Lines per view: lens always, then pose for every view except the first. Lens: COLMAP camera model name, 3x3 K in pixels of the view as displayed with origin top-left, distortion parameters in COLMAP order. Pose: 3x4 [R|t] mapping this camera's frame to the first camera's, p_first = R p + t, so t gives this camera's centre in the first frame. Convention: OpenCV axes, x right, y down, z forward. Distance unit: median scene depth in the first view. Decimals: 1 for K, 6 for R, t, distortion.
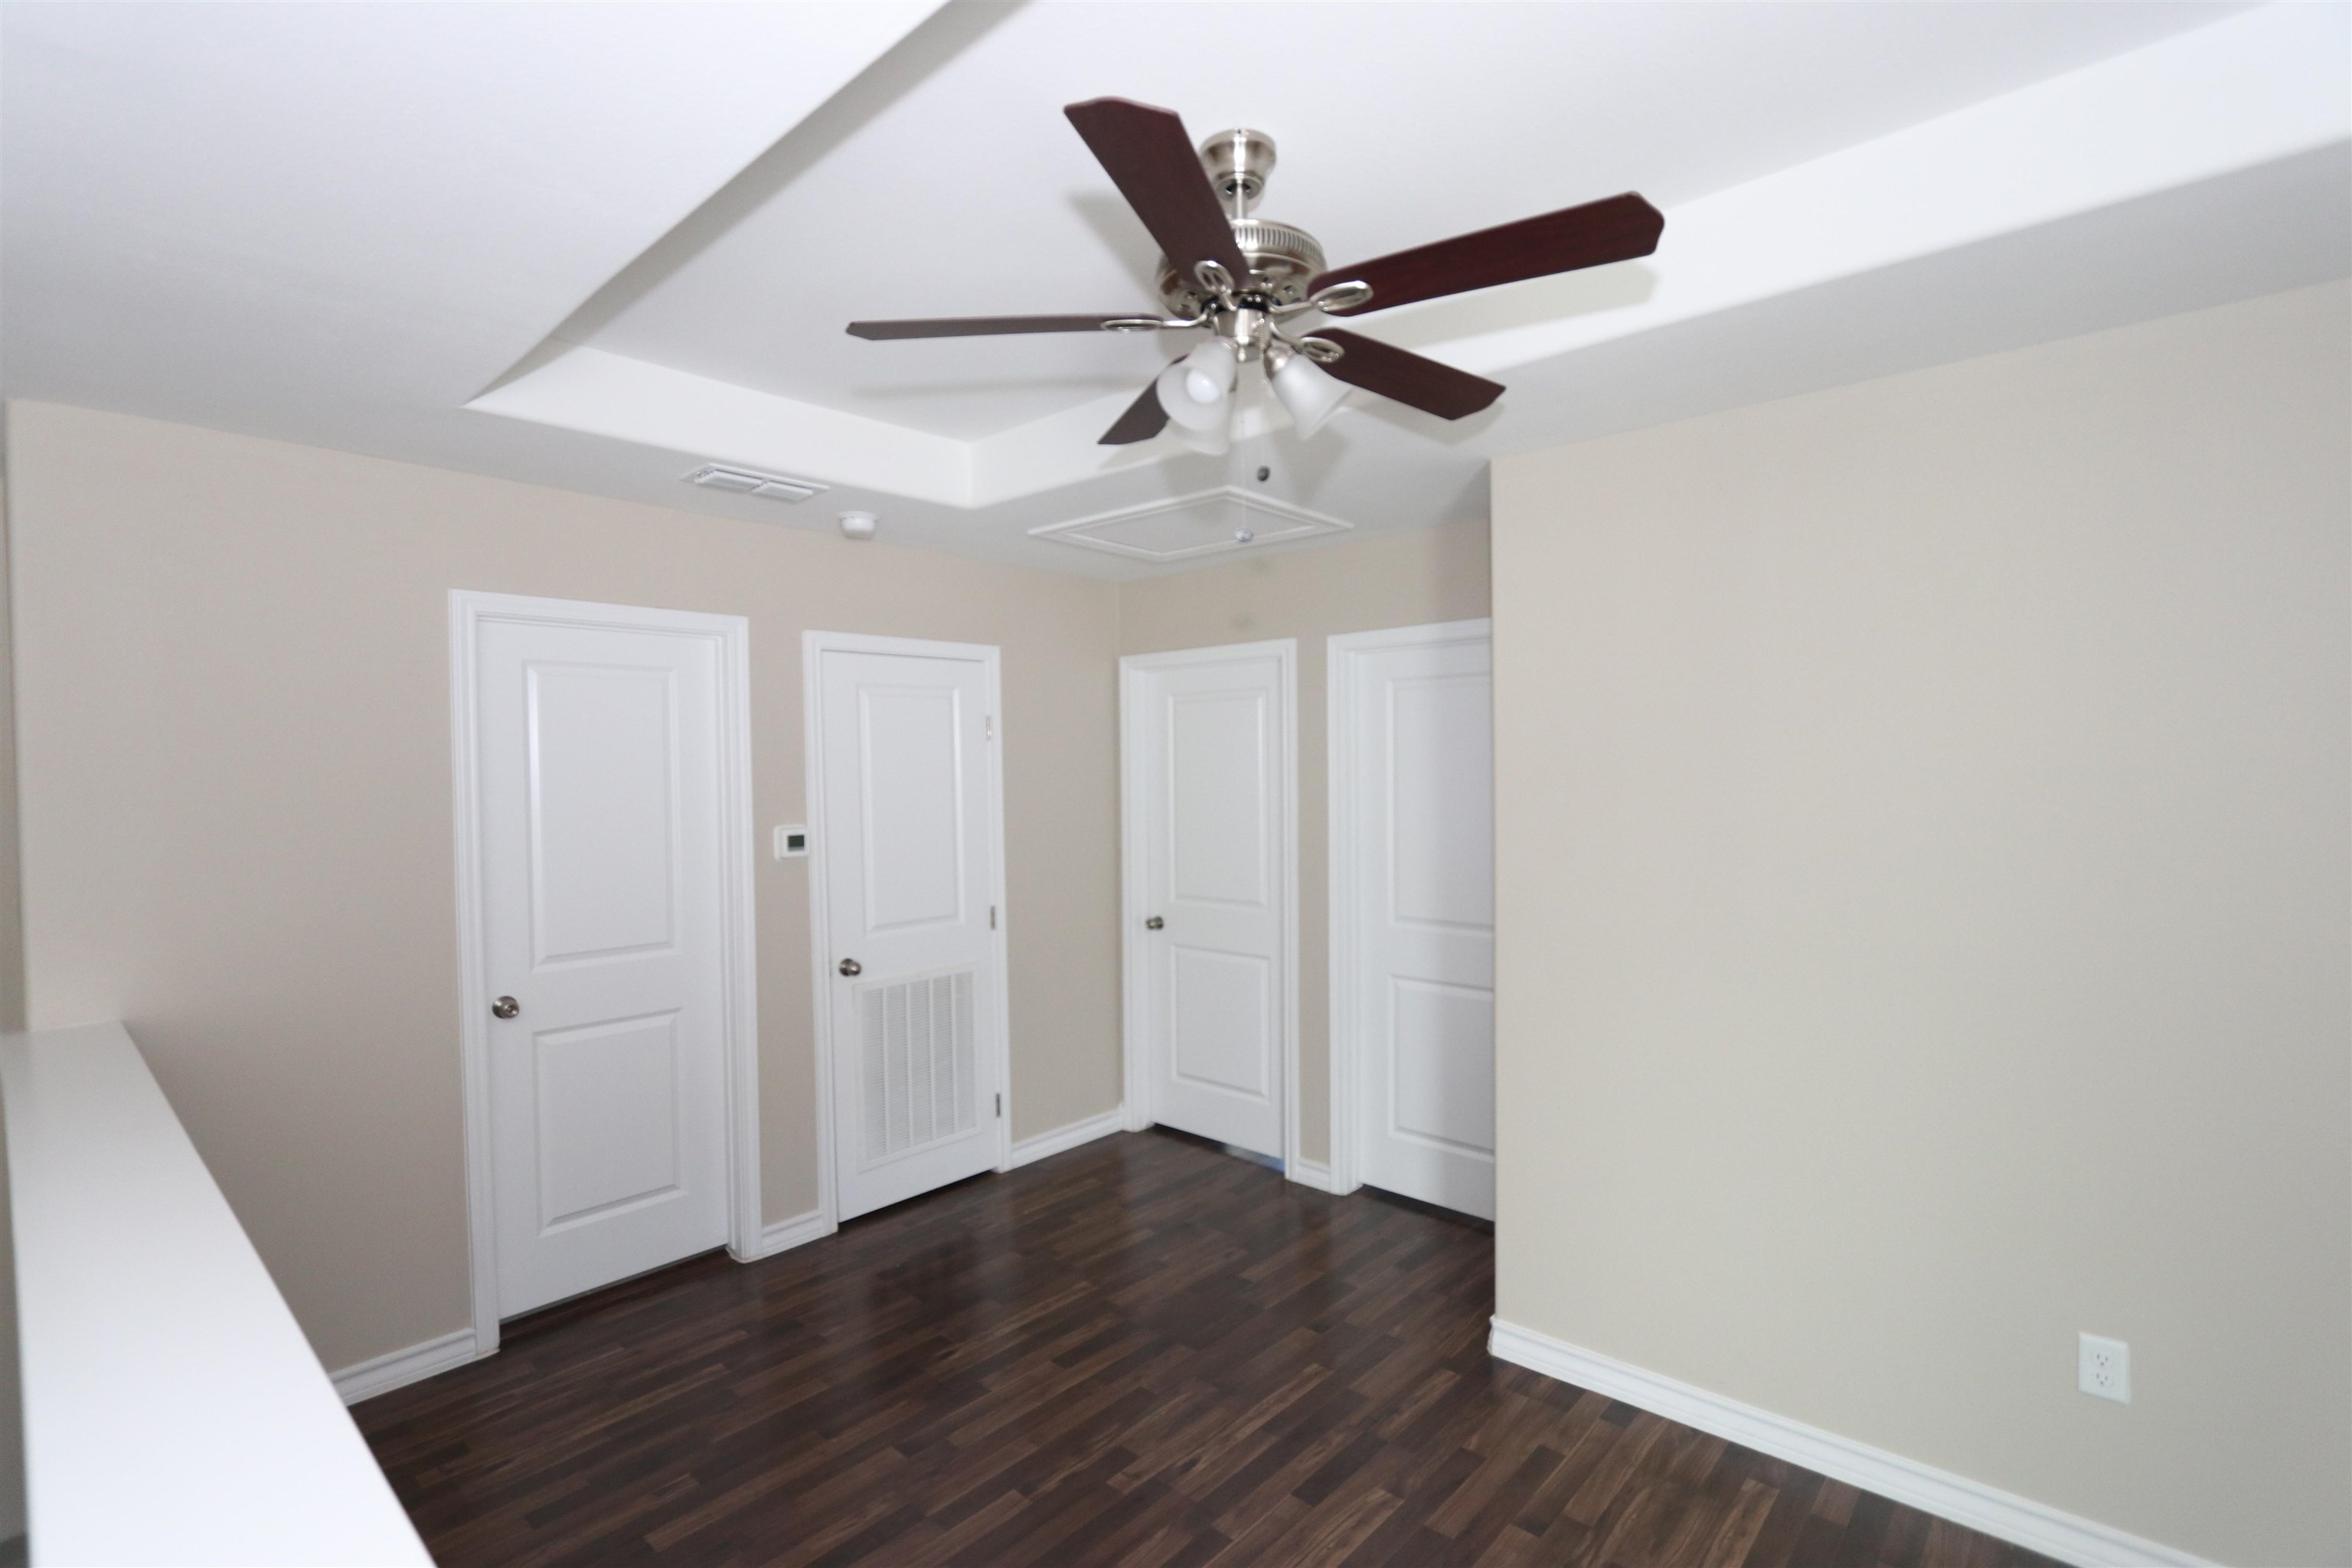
lens RADIAL K [[1085.0, 0, 1163.6], [0, 1085.0, 796.4], [0, 0, 1]] dist [-0.011165, 0.000119]
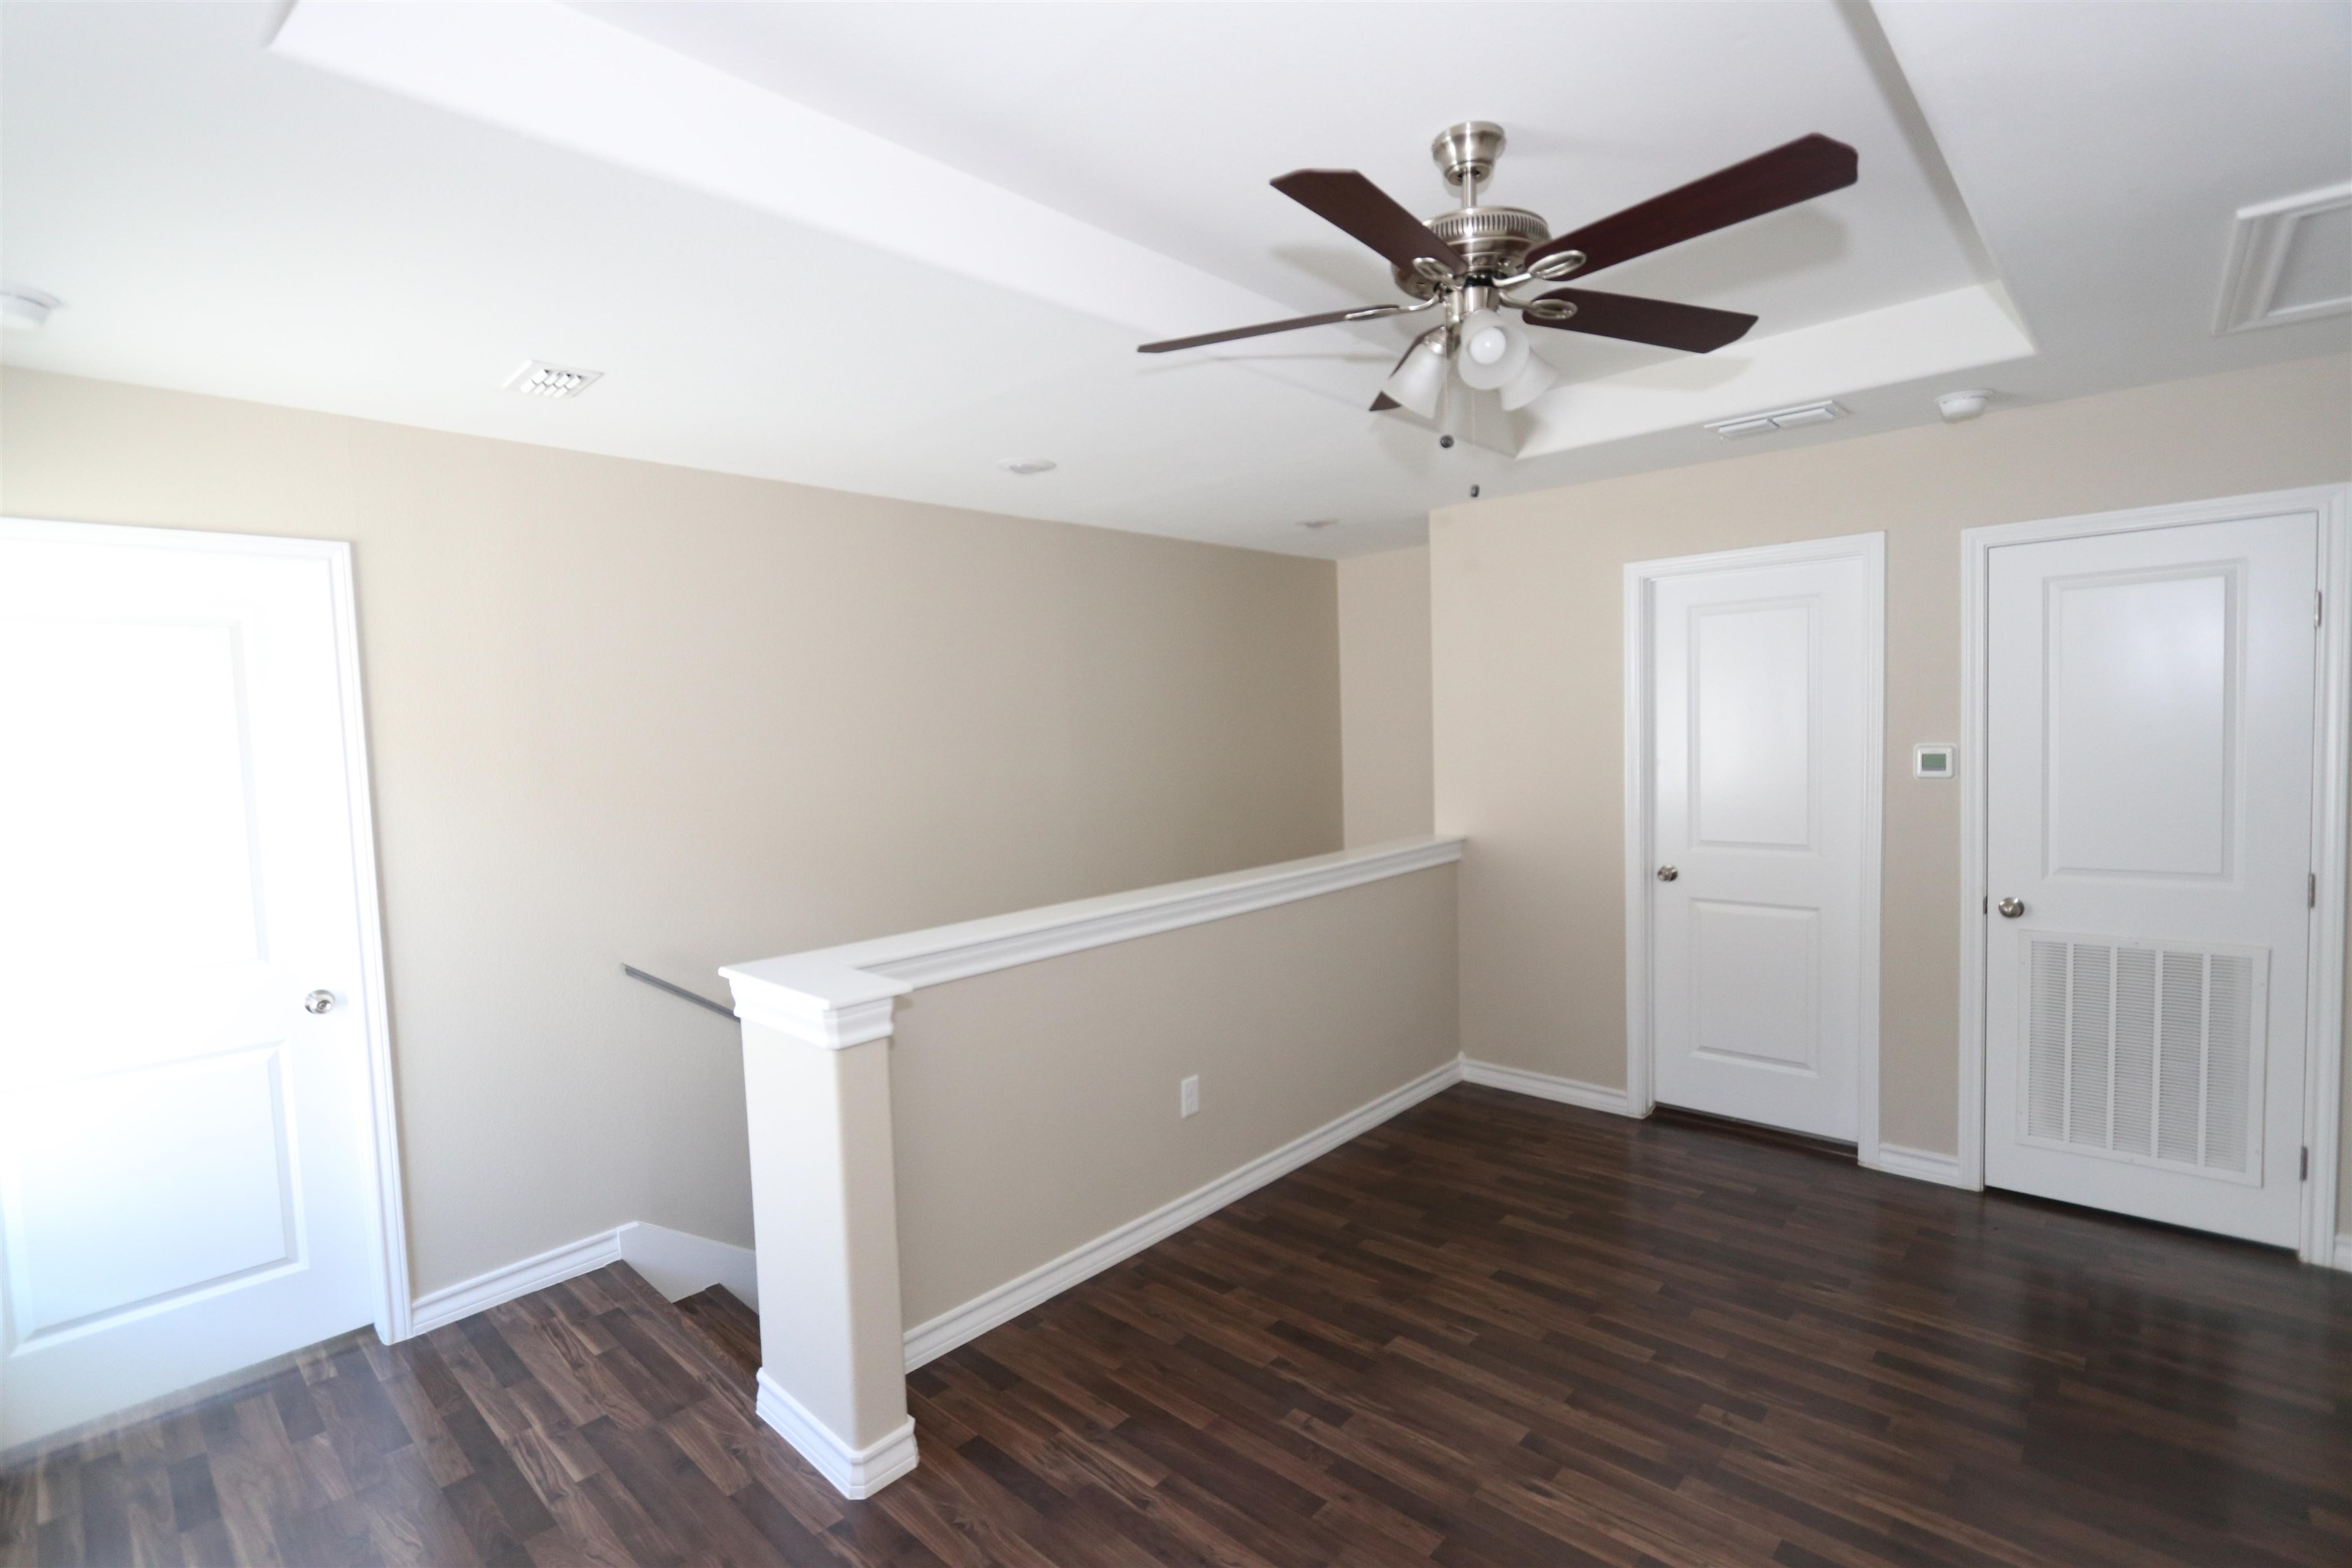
lens RADIAL K [[1080.5, 0, 1167.2], [0, 1080.5, 791.9], [0, 0, 1]] dist [-0.019261, 0.000180]
pose [[-0.016288, 0.074781, -0.997067, 0.639787], [0.004729, 0.997194, 0.074713, -0.004313], [0.999856, -0.003499, -0.016596, 0.370902]]
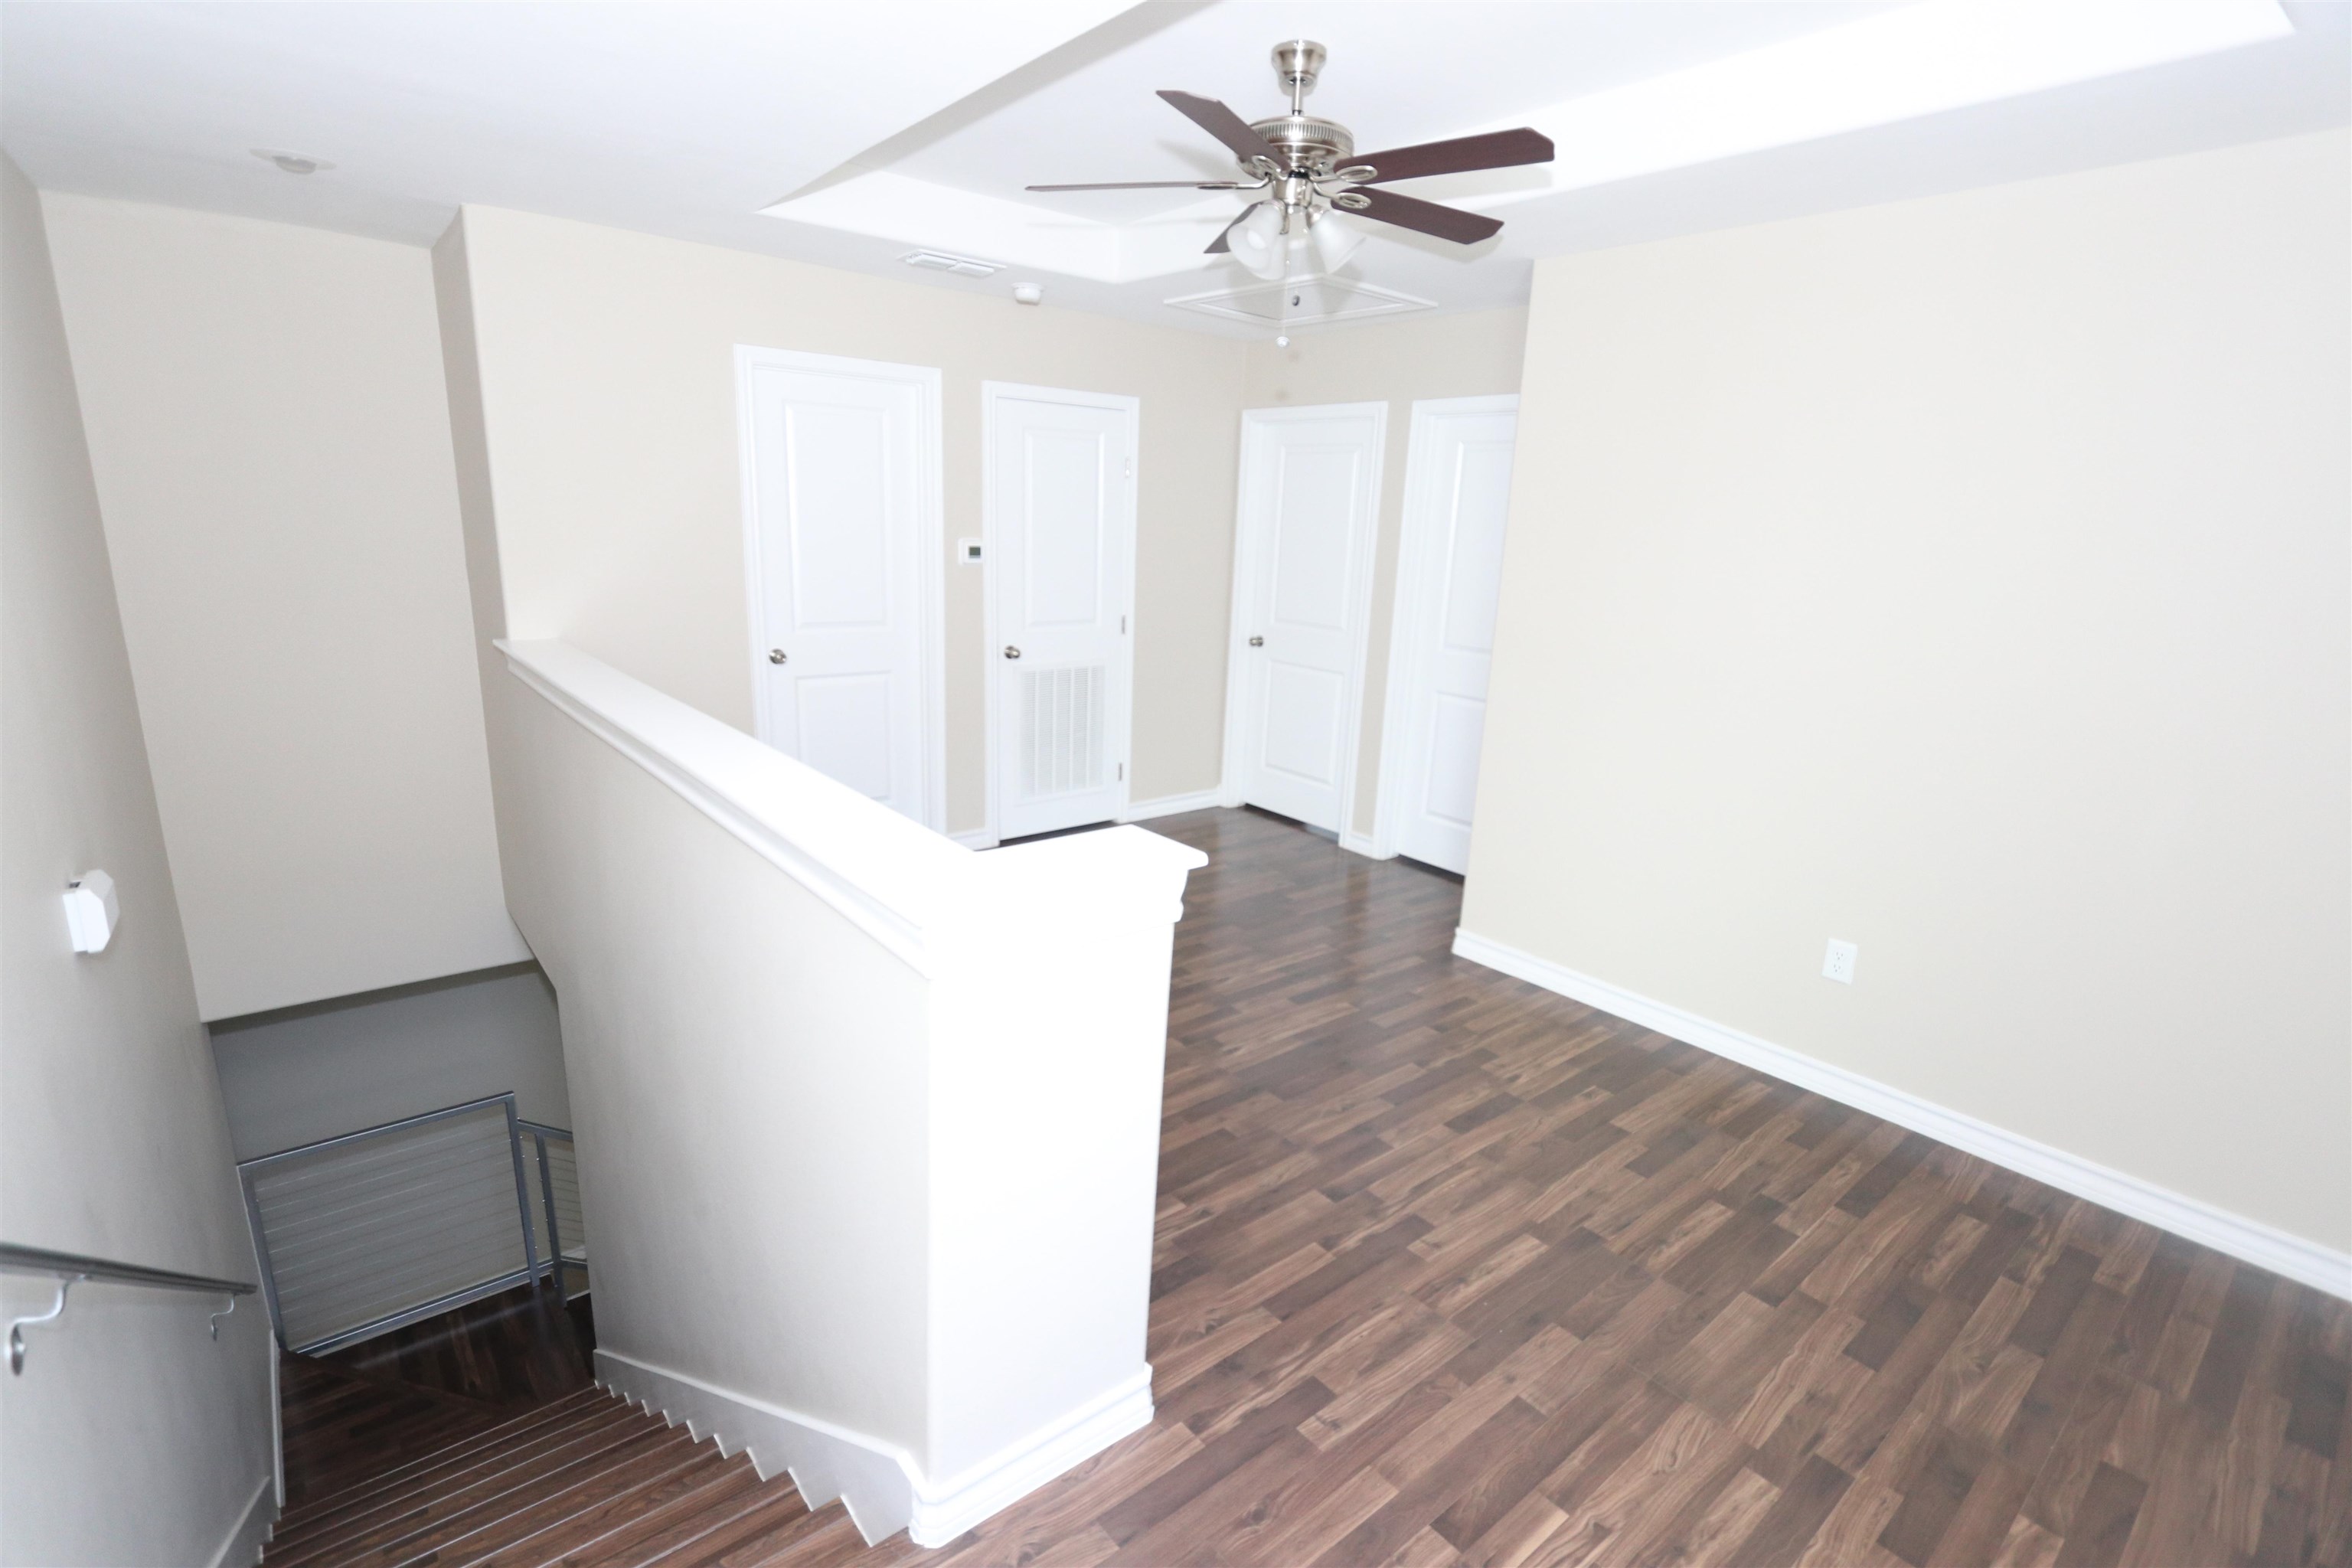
lens RADIAL K [[1085.0, 0, 1163.6], [0, 1085.0, 796.4], [0, 0, 1]] dist [-0.011165, 0.000119]
pose [[0.988166, 0.086200, -0.126876, 0.081615], [-0.055222, 0.971617, 0.230025, 0.016279], [0.143103, -0.220296, 0.964879, -0.311126]]
